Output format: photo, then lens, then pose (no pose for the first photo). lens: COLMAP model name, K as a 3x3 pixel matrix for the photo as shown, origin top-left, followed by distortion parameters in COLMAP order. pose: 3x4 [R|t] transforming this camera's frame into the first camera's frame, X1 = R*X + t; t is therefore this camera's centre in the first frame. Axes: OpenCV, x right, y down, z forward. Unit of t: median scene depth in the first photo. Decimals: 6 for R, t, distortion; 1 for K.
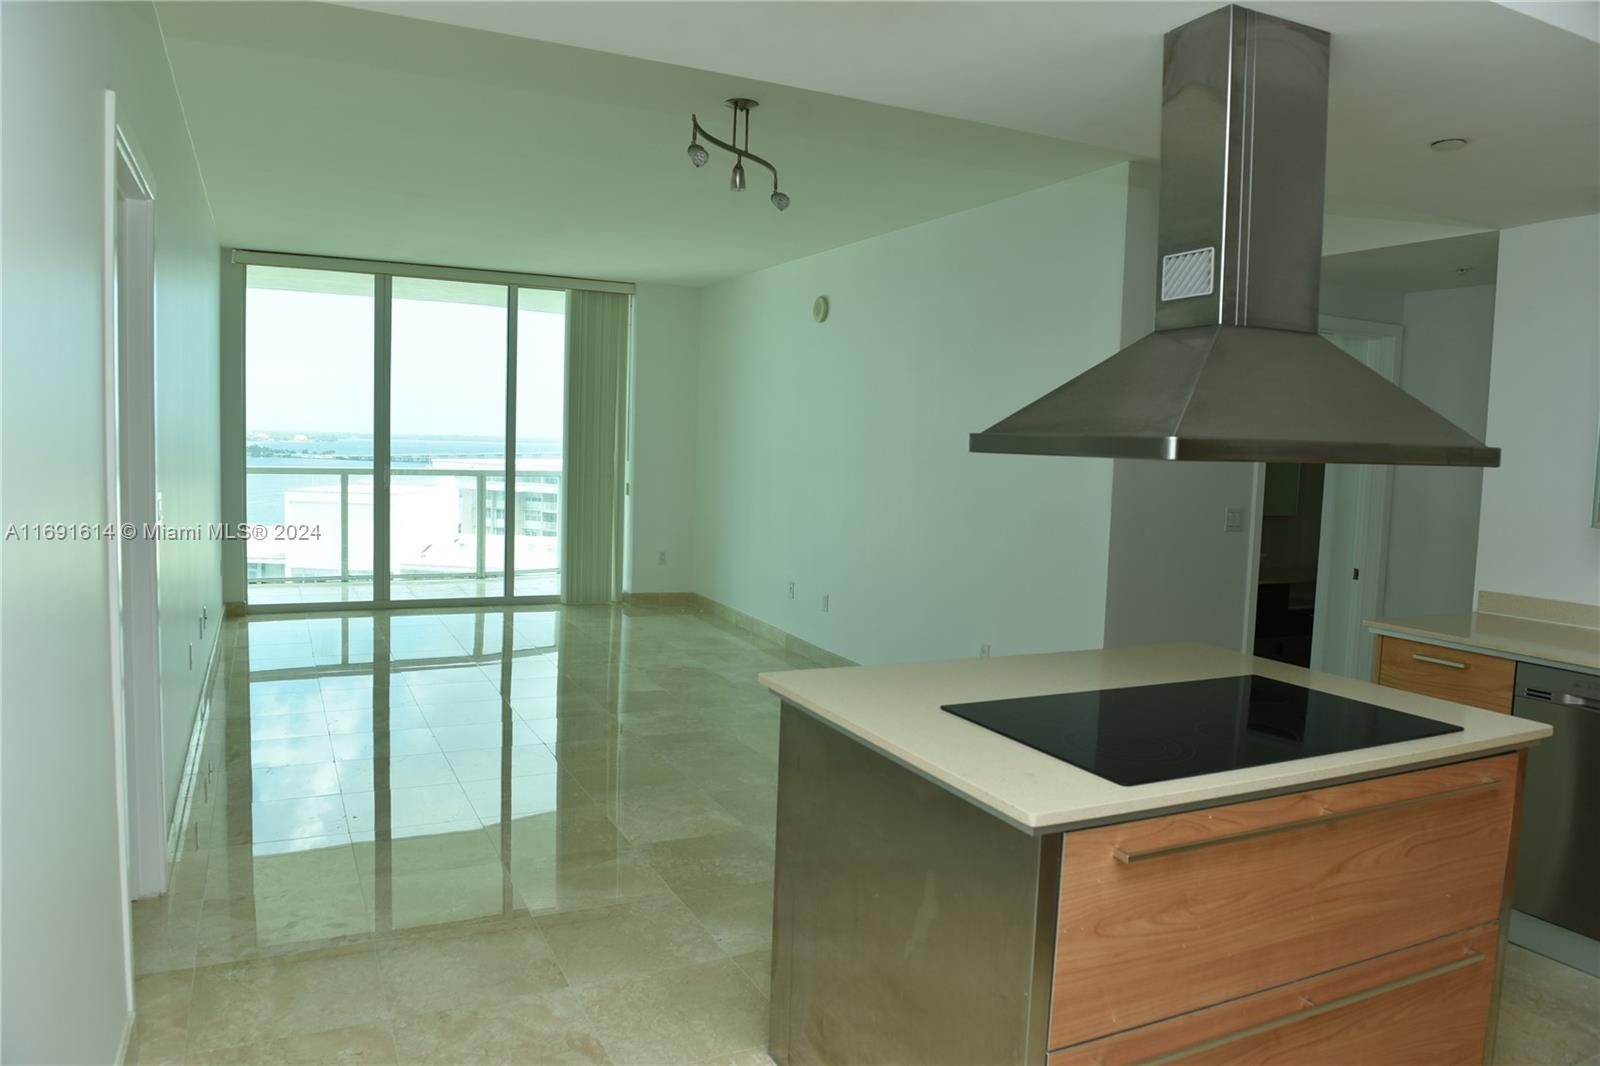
lens RADIAL K [[1093.4, 0, 801.9], [0, 1093.4, 525.8], [0, 0, 1]] dist [-0.048191, -0.006312]
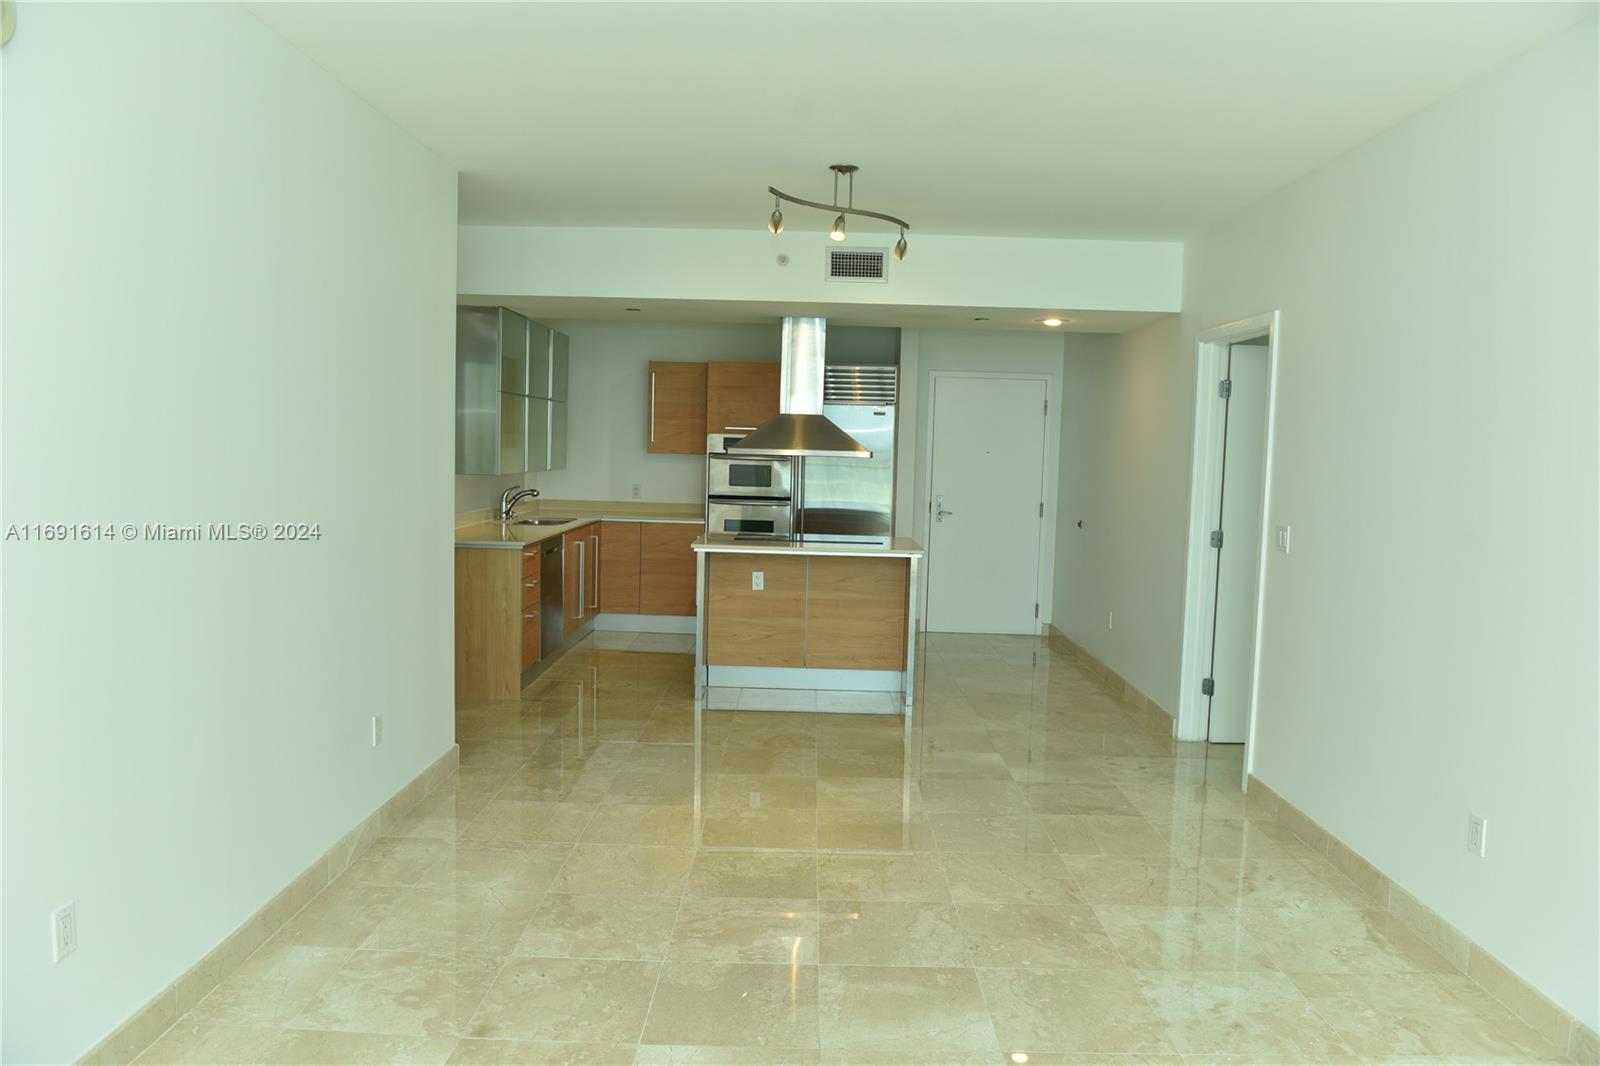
lens RADIAL K [[1093.4, 0, 801.9], [0, 1093.4, 525.8], [0, 0, 1]] dist [-0.048191, -0.006312]
pose [[-0.890250, -0.091693, 0.446148, -0.743598], [-0.021545, 0.986908, 0.159839, -0.261122], [-0.454963, 0.132684, -0.880570, 2.748922]]
